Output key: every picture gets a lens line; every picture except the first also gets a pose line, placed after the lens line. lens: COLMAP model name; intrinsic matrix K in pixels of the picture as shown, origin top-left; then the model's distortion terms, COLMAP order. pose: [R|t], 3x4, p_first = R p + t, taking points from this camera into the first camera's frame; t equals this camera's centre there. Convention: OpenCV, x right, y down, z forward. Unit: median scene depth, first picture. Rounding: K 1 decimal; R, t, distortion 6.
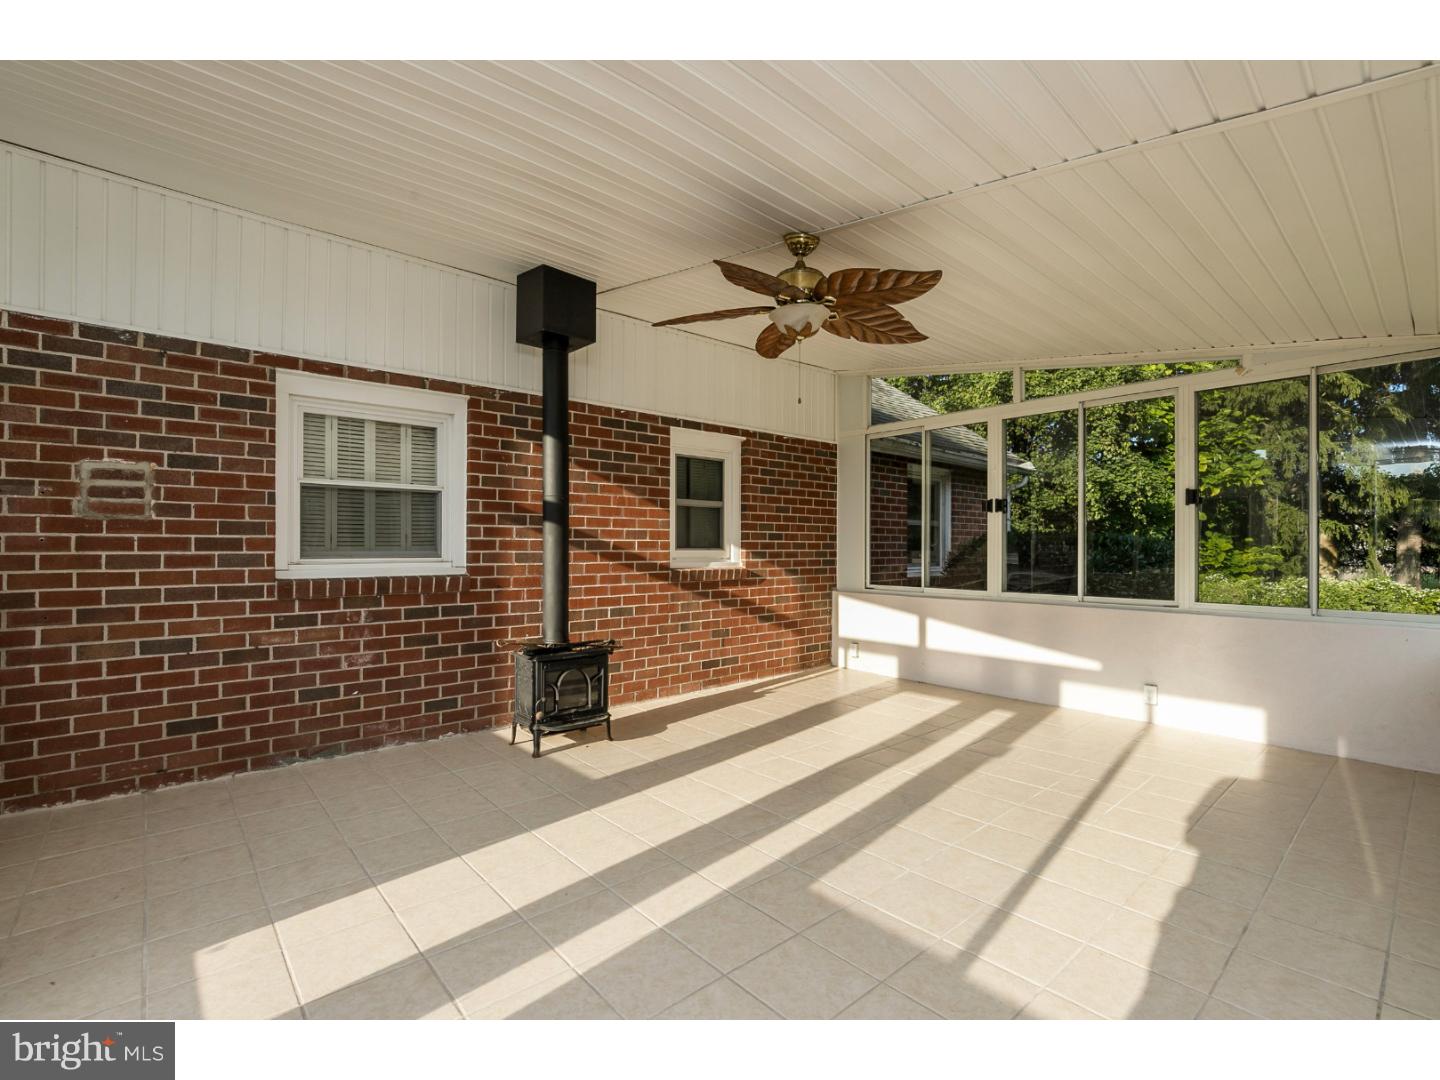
lens RADIAL K [[659.3, 0, 719.2], [0, 659.3, 539.9], [0, 0, 1]] dist [-0.008139, 0.001350]
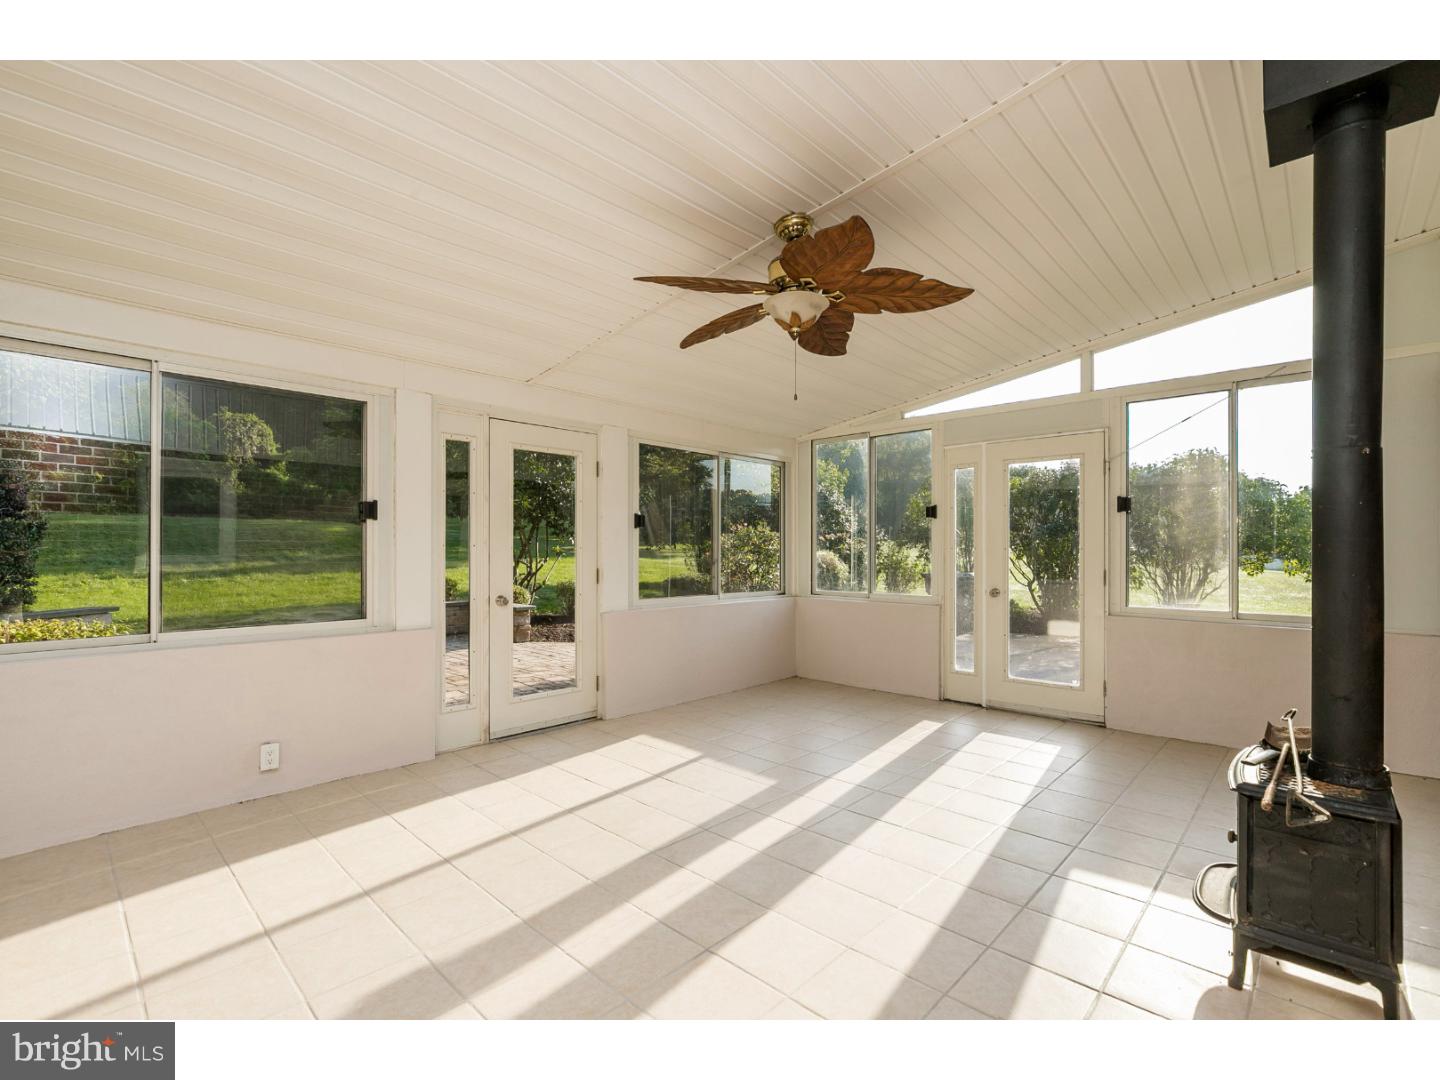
lens RADIAL K [[659.3, 0, 715.7], [0, 659.3, 546.9], [0, 0, 1]] dist [-0.008139, 0.001350]
pose [[-0.996878, -0.000878, -0.078954, 0.285823], [-0.000075, 0.999948, -0.010174, 0.010619], [0.078958, -0.010136, -0.996826, 1.808838]]
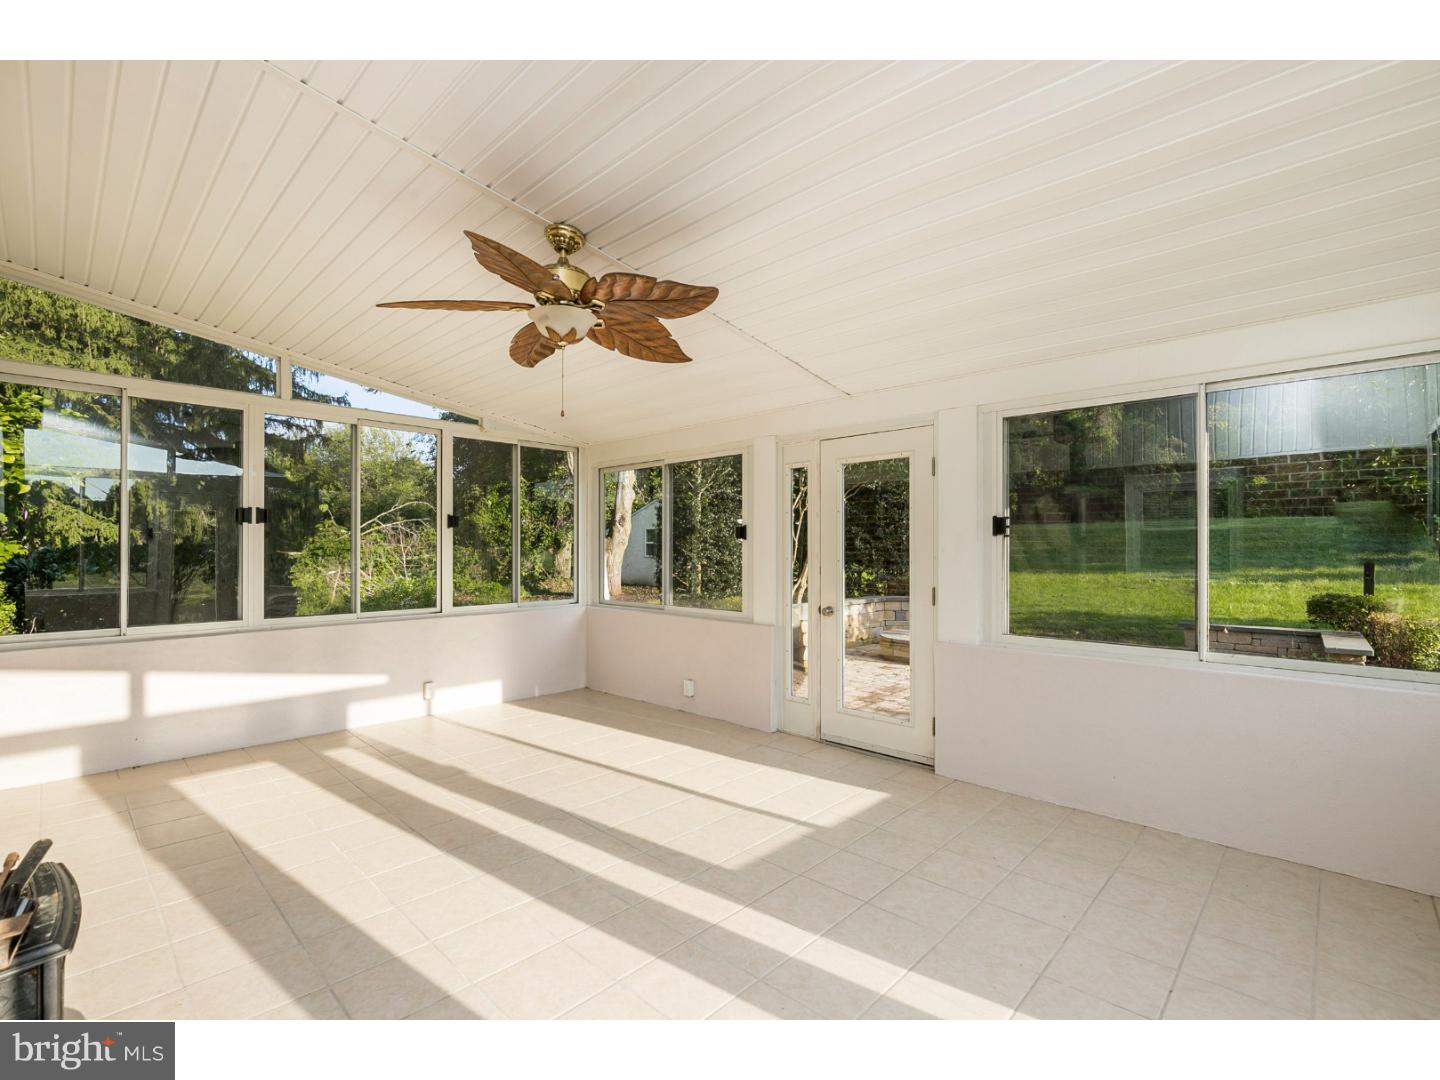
lens RADIAL K [[659.3, 0, 717.3], [0, 659.3, 544.8], [0, 0, 1]] dist [-0.008139, 0.001350]
pose [[-0.081599, 0.004211, 0.996656, -0.745707], [-0.006536, 0.999967, -0.004761, -0.026400], [-0.996644, -0.006903, -0.081569, 0.820778]]
